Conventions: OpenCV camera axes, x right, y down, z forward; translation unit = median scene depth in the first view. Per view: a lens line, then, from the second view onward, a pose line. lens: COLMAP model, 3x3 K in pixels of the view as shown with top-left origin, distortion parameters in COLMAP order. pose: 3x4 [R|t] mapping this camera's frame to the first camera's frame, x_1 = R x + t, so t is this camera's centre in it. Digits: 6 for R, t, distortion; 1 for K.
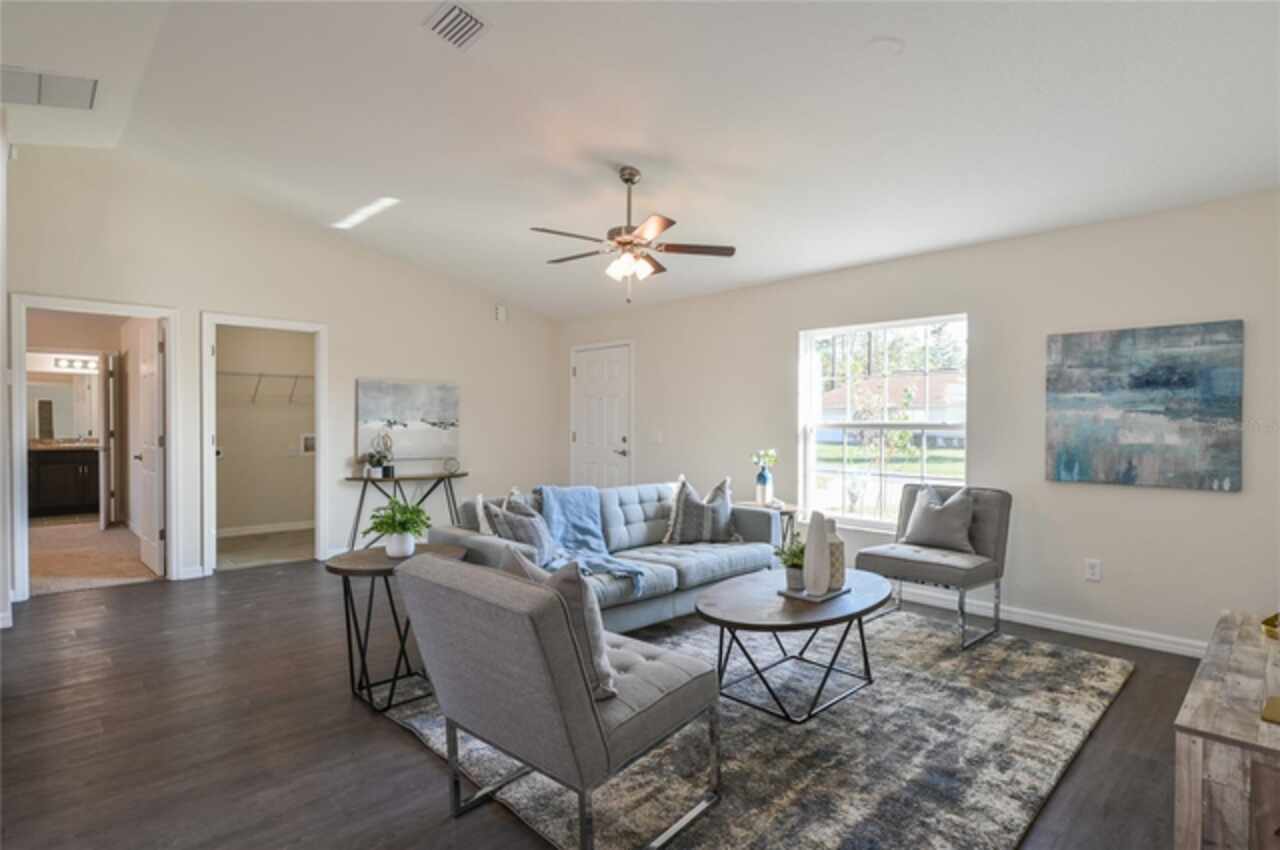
lens RADIAL K [[644.7, 0, 640.0], [0, 644.7, 425.0], [0, 0, 1]] dist [0.000155, -0.000038]
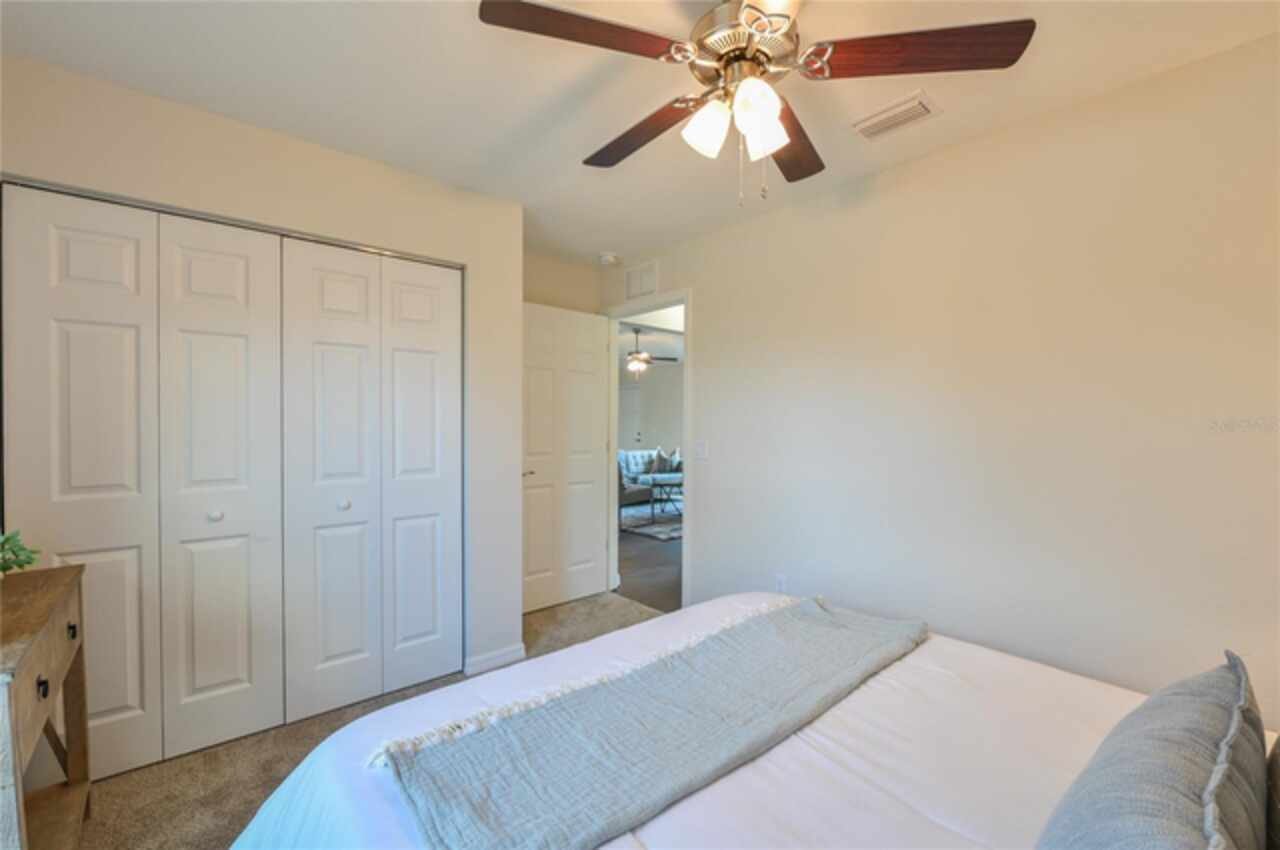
lens RADIAL K [[558.5, 0, 640.0], [0, 558.5, 425.0], [0, 0, 1]] dist [0.003230, 0.000292]
pose [[0.998633, -0.005891, -0.051936, 0.082636], [0.005600, 0.999968, -0.005737, 0.003679], [0.051968, 0.005439, 0.998634, -0.910523]]
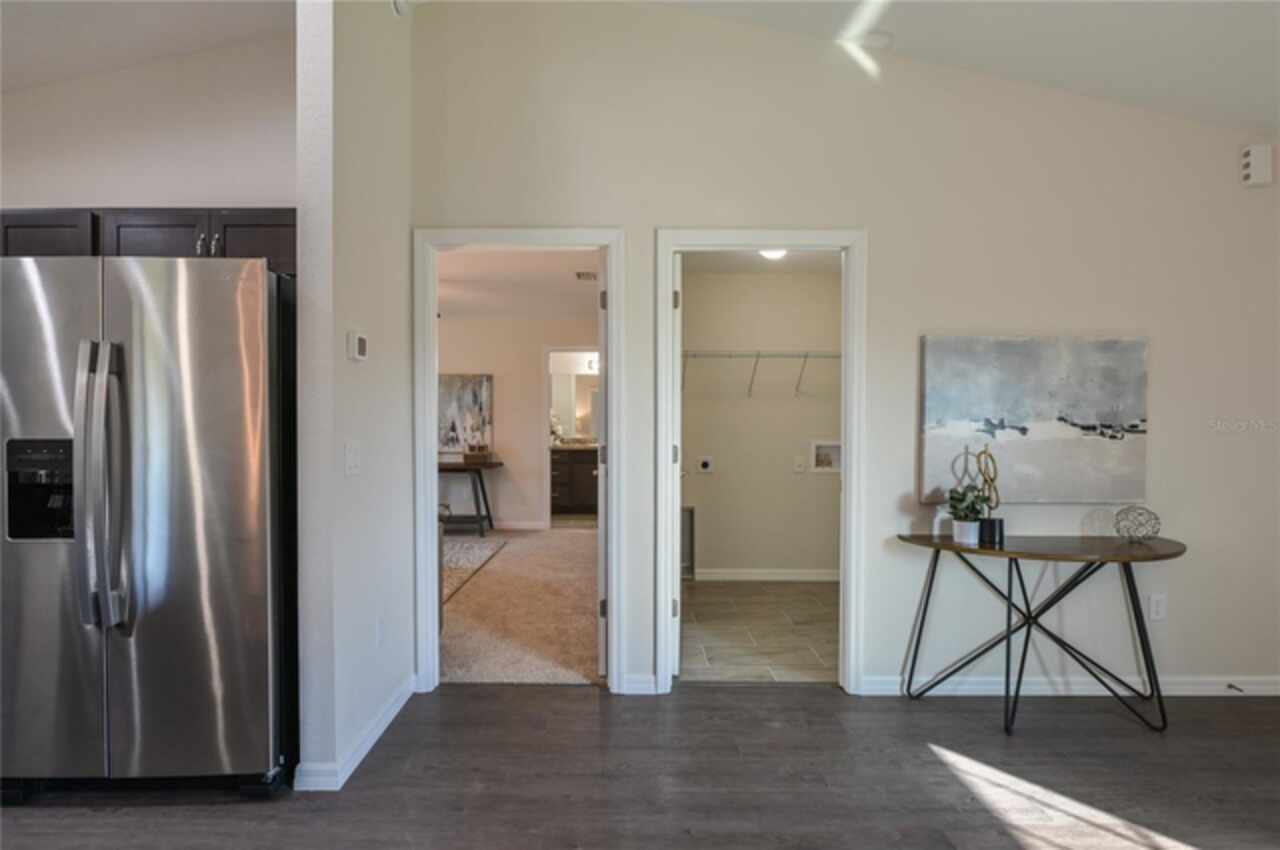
lens RADIAL K [[587.1, 0, 640.0], [0, 587.1, 425.0], [0, 0, 1]] dist [-0.000855, -0.000199]
pose [[0.727055, 0.005465, -0.686558, -0.286547], [-0.005538, 0.999982, 0.002094, -0.002658], [0.686557, 0.002280, 0.727072, 0.525836]]
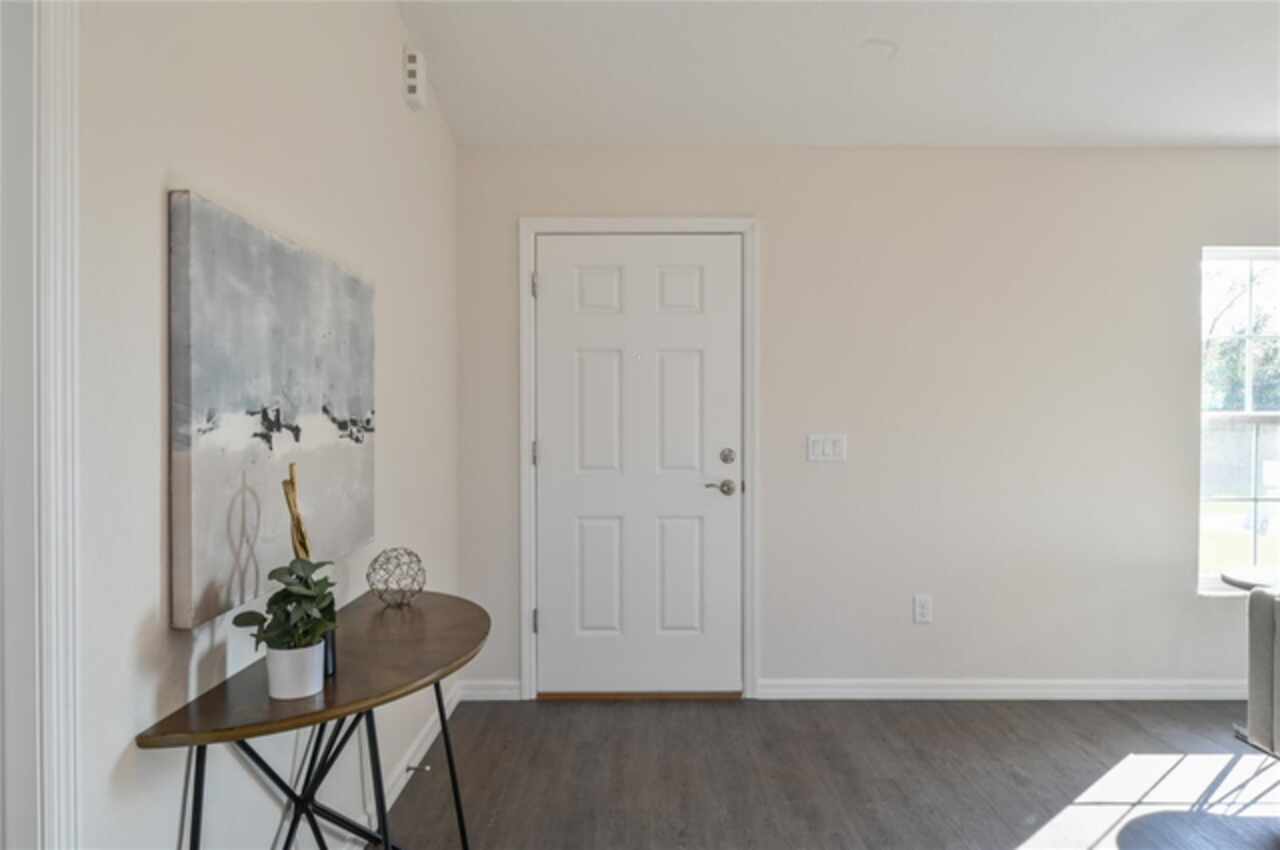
lens RADIAL K [[854.5, 0, 640.0], [0, 854.5, 425.0], [0, 0, 1]] dist [0.009204, -0.023313]
pose [[0.693565, -0.012445, 0.720286, -0.520965], [0.005421, 0.999913, 0.012056, -0.005331], [-0.720373, -0.004457, 0.693572, 0.729003]]
